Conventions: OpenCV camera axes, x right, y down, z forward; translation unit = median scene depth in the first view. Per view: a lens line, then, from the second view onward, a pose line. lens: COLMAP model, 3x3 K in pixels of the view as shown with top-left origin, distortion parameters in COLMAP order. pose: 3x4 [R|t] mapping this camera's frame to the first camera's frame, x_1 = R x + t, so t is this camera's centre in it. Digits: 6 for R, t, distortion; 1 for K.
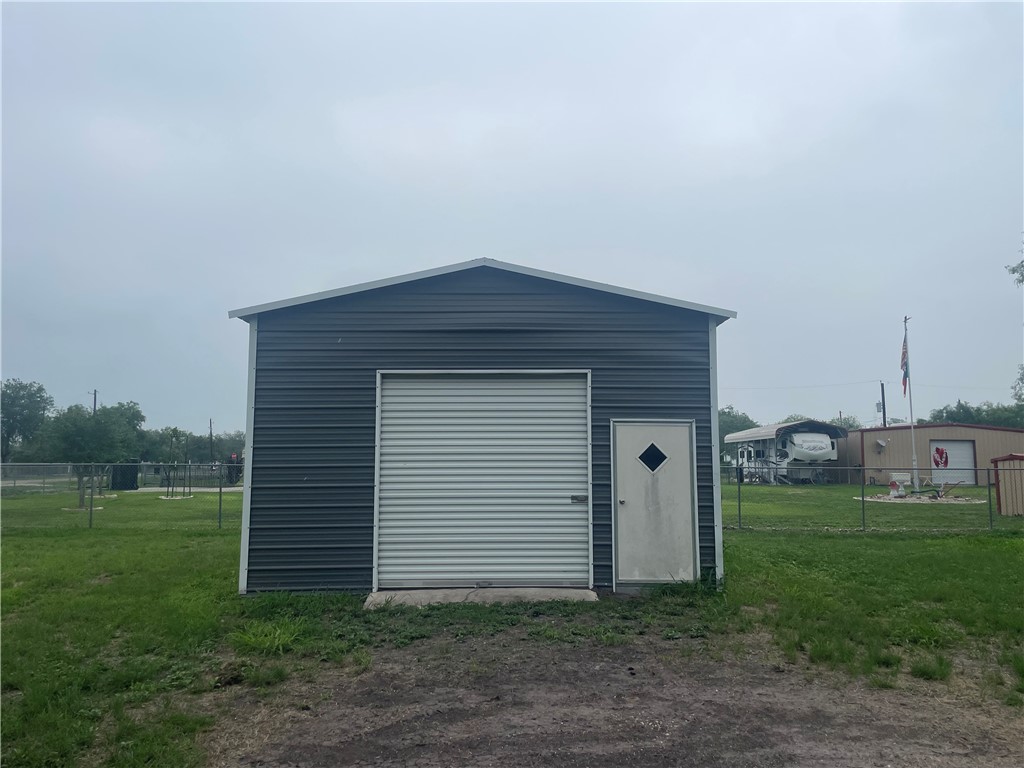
lens RADIAL K [[773.6, 0, 512.0], [0, 773.6, 384.0], [0, 0, 1]] dist [0.007912, 0.002679]
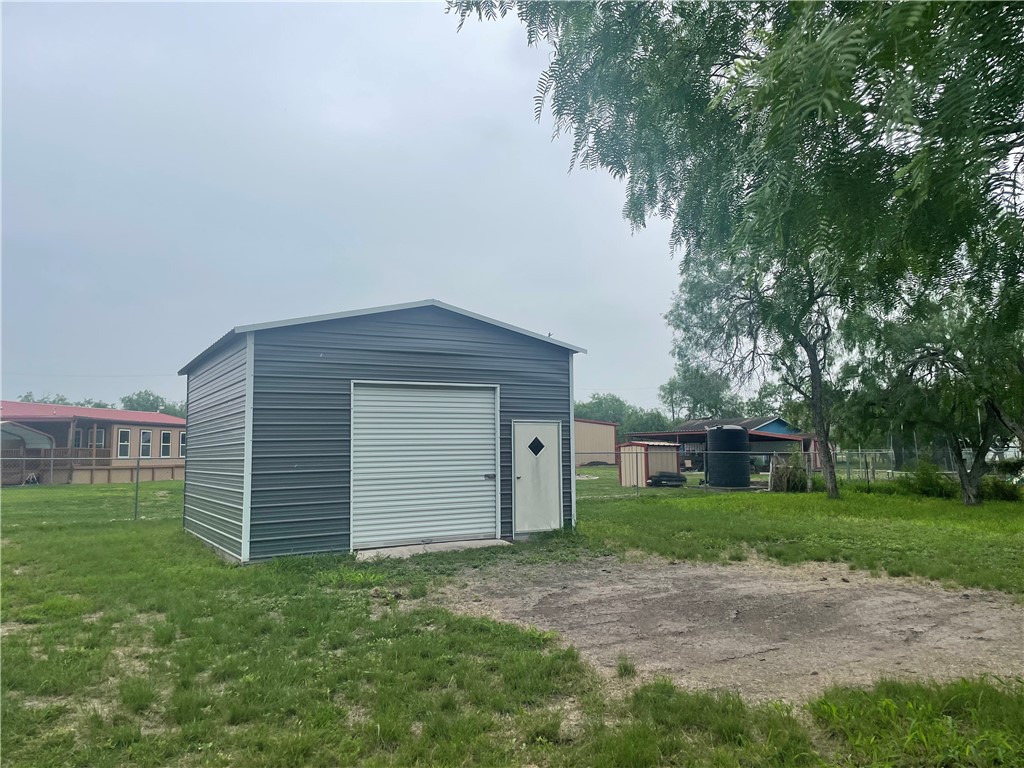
lens RADIAL K [[773.6, 0, 512.0], [0, 773.6, 384.0], [0, 0, 1]] dist [0.007912, 0.002679]
pose [[0.871026, 0.031001, 0.490259, -0.576941], [-0.038154, 0.999261, 0.004599, -0.027667], [-0.489754, -0.022711, 0.871565, -0.244974]]
